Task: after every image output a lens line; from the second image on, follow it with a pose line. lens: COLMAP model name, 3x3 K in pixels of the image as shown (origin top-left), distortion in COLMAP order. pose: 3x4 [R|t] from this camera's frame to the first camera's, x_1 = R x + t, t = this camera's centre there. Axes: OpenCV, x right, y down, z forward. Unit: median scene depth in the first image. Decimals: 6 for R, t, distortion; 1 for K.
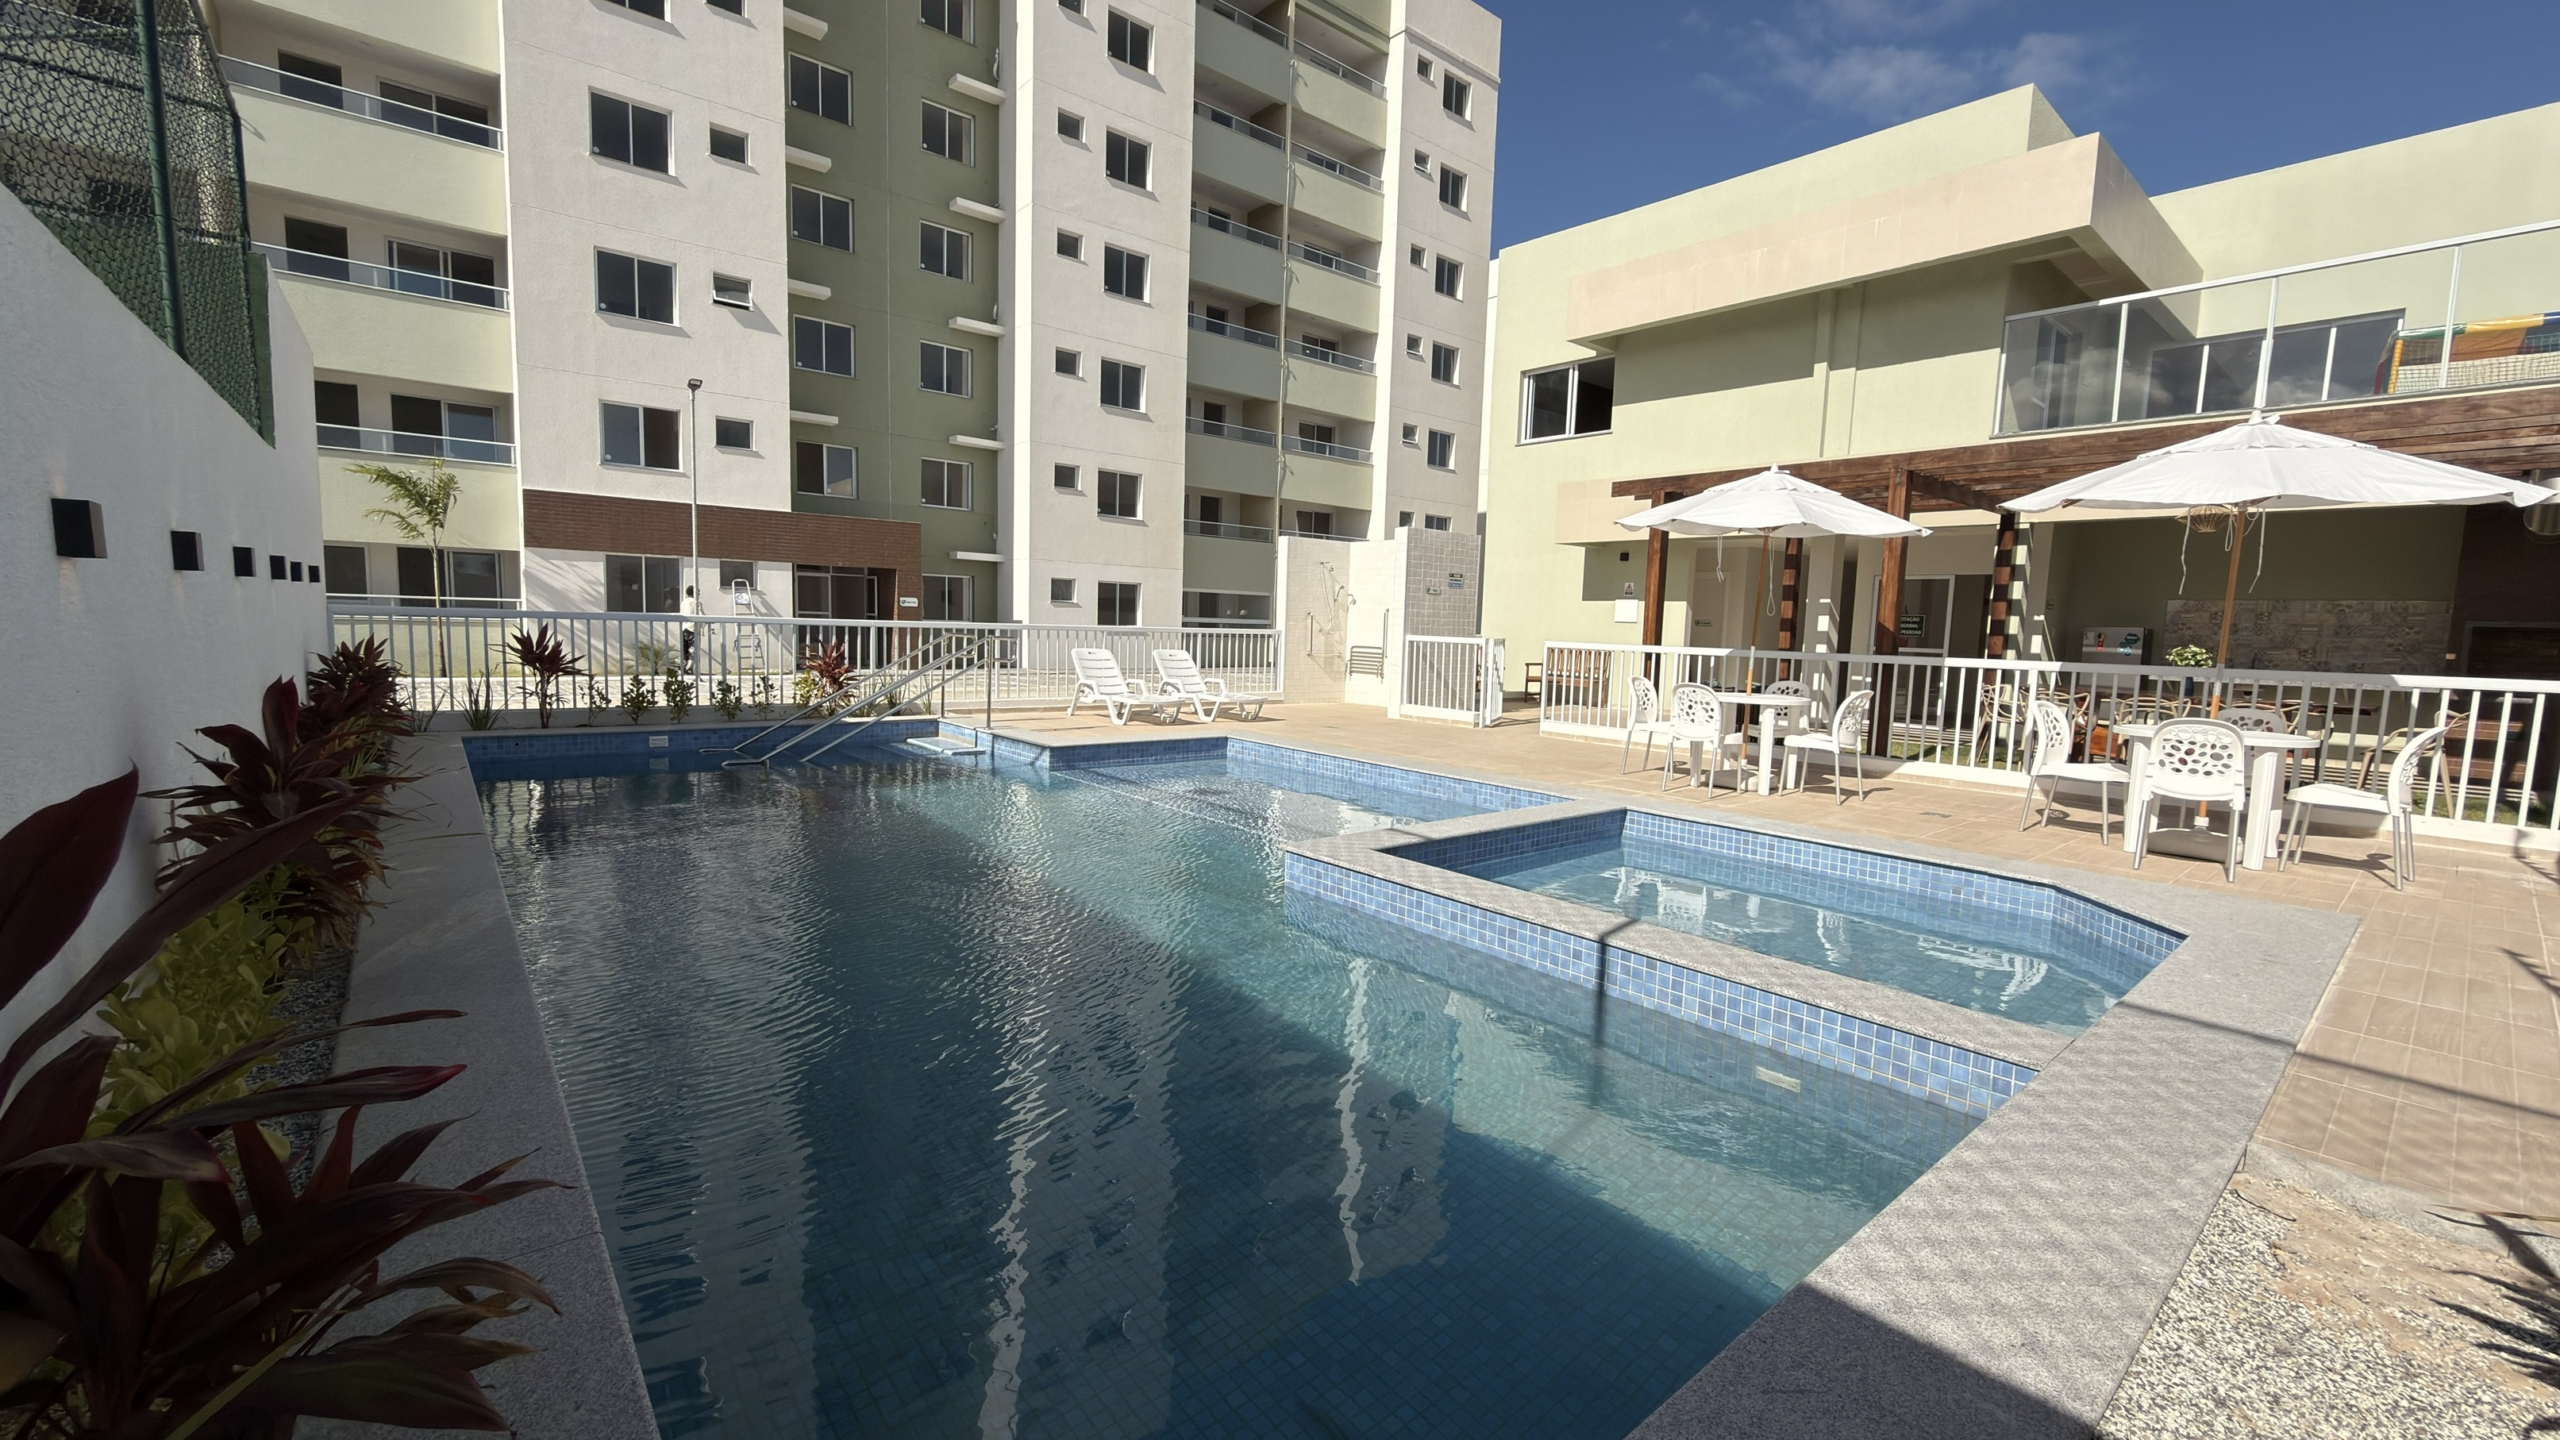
lens RADIAL K [[1011.4, 0, 1280.0], [0, 1011.4, 720.0], [0, 0, 1]] dist [0.000066, -0.000115]
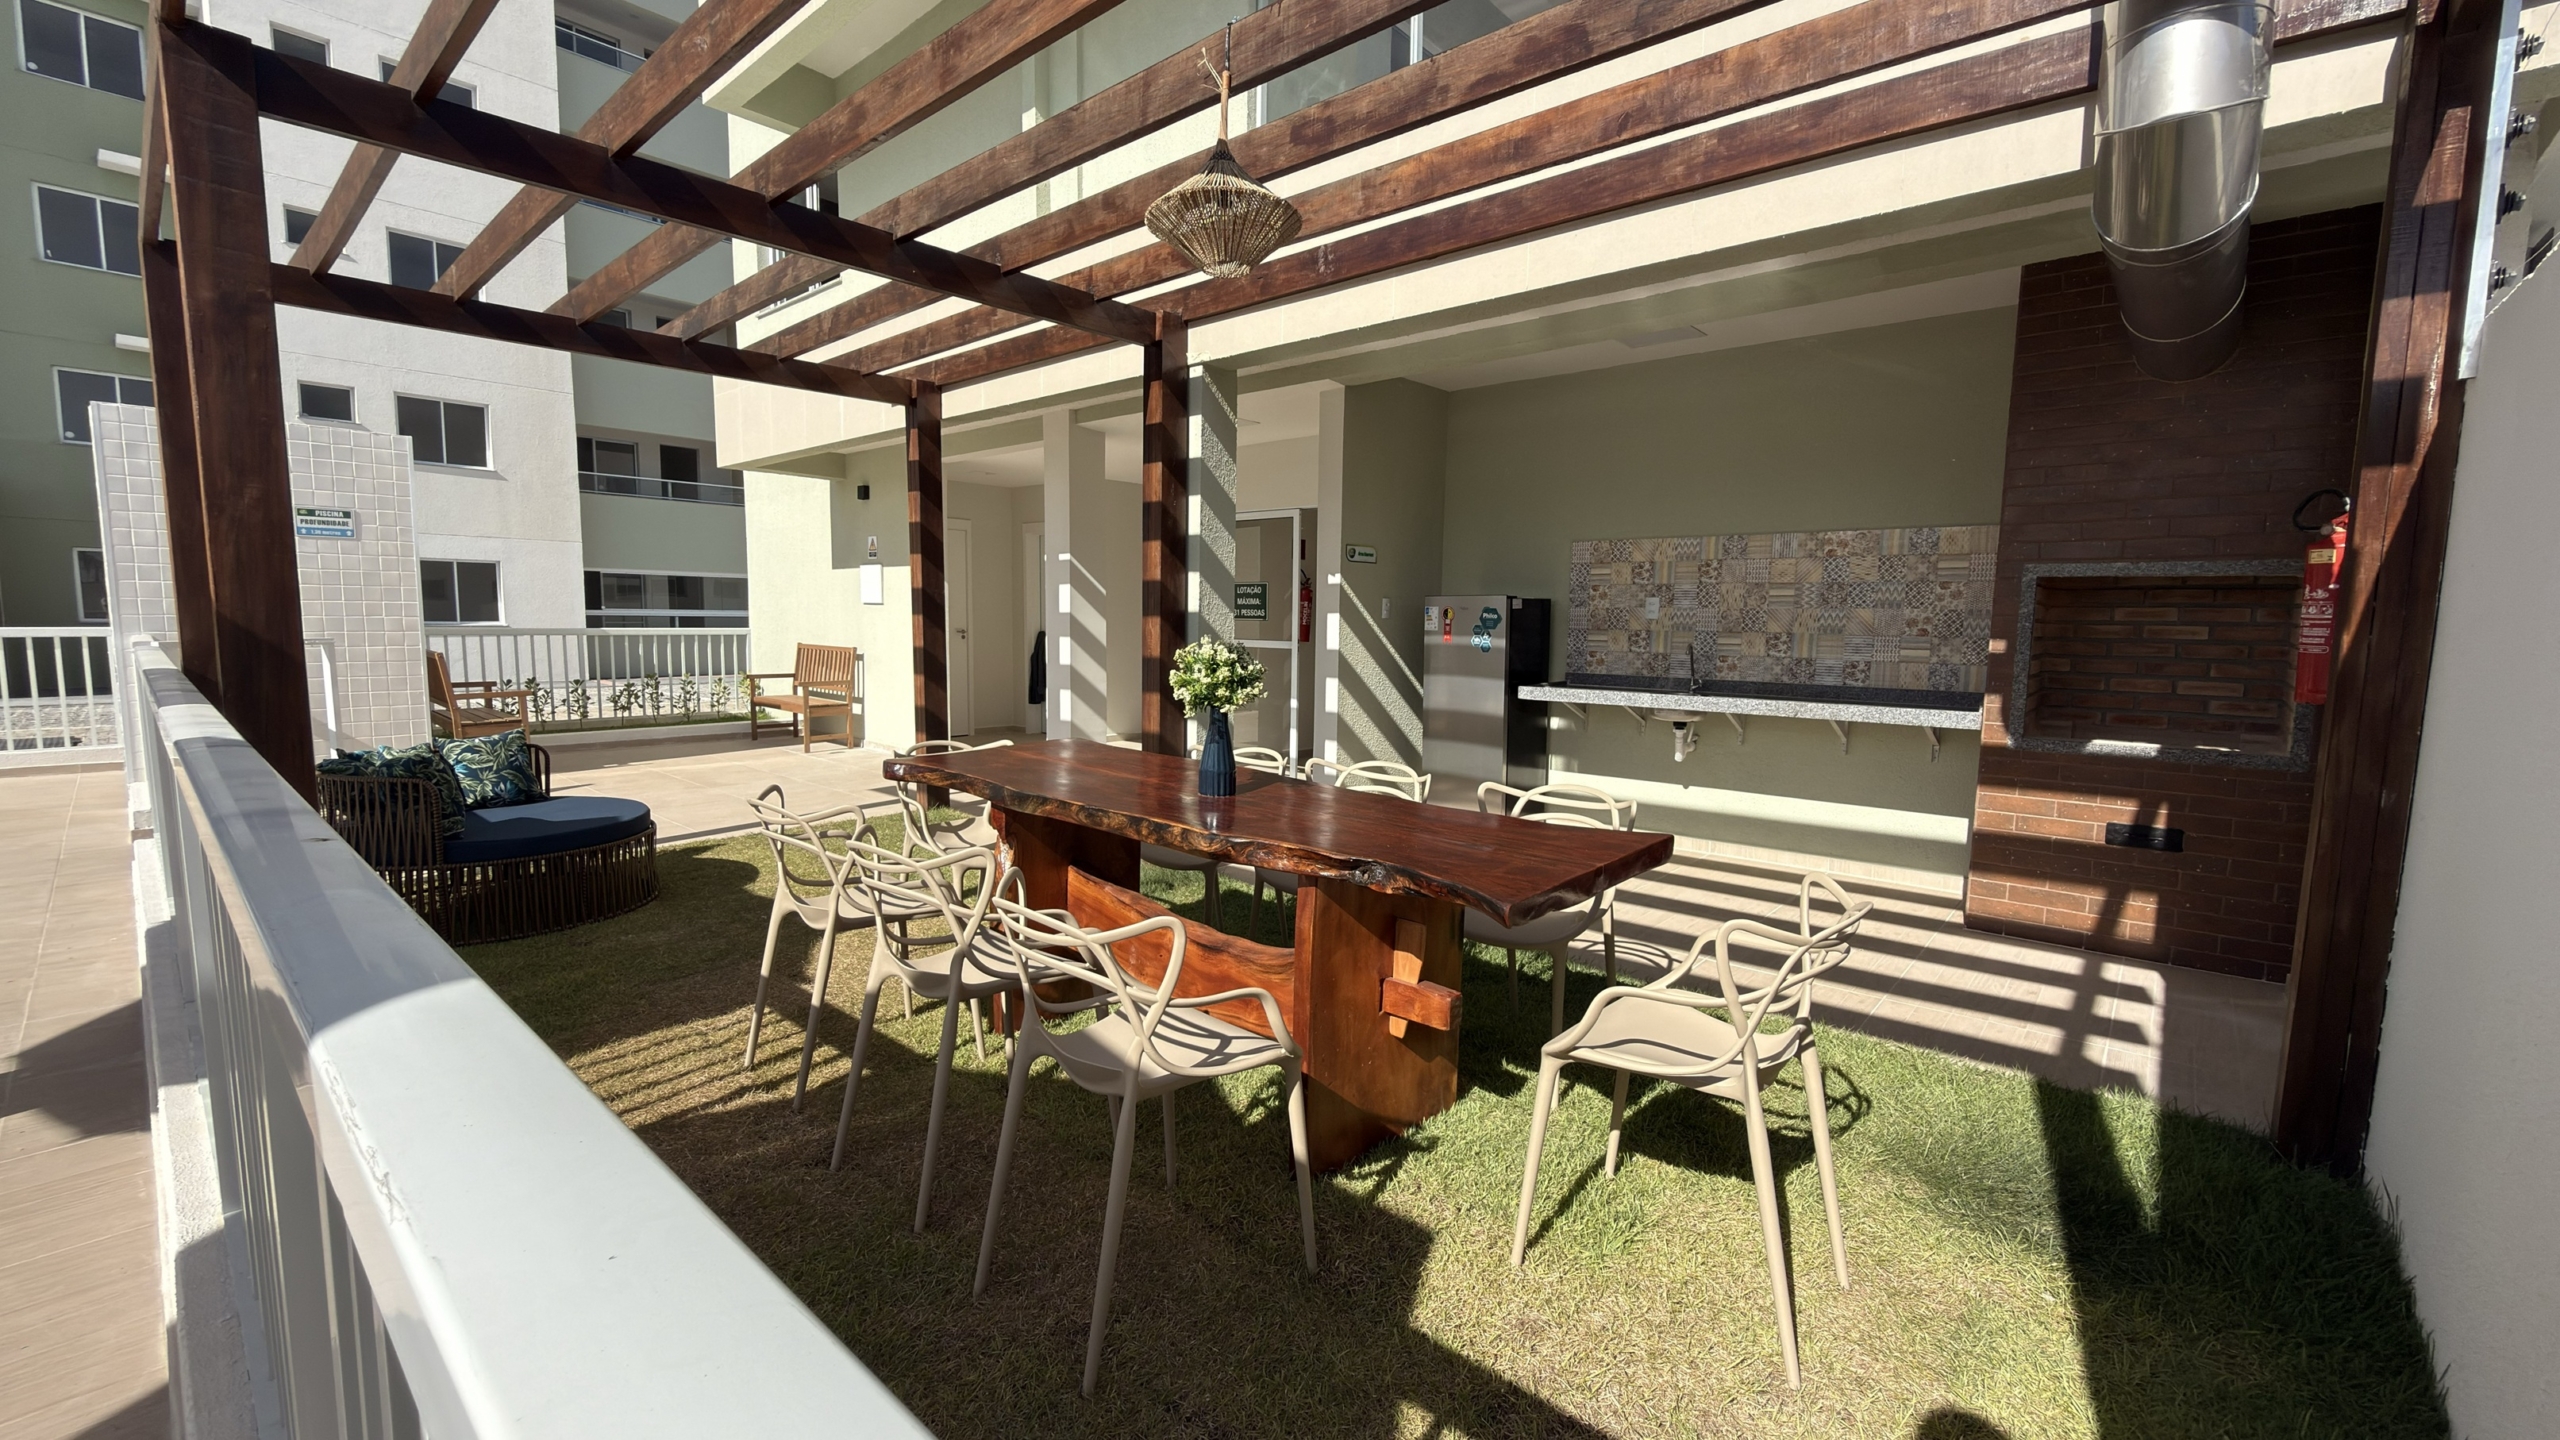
lens RADIAL K [[1011.4, 0, 1280.0], [0, 1011.4, 720.0], [0, 0, 1]] dist [0.000066, -0.000115]
pose [[0.987711, -0.031724, 0.153036, 0.689184], [0.030452, 0.999480, 0.010648, -0.039845], [-0.153294, -0.005857, 0.988163, 0.542222]]
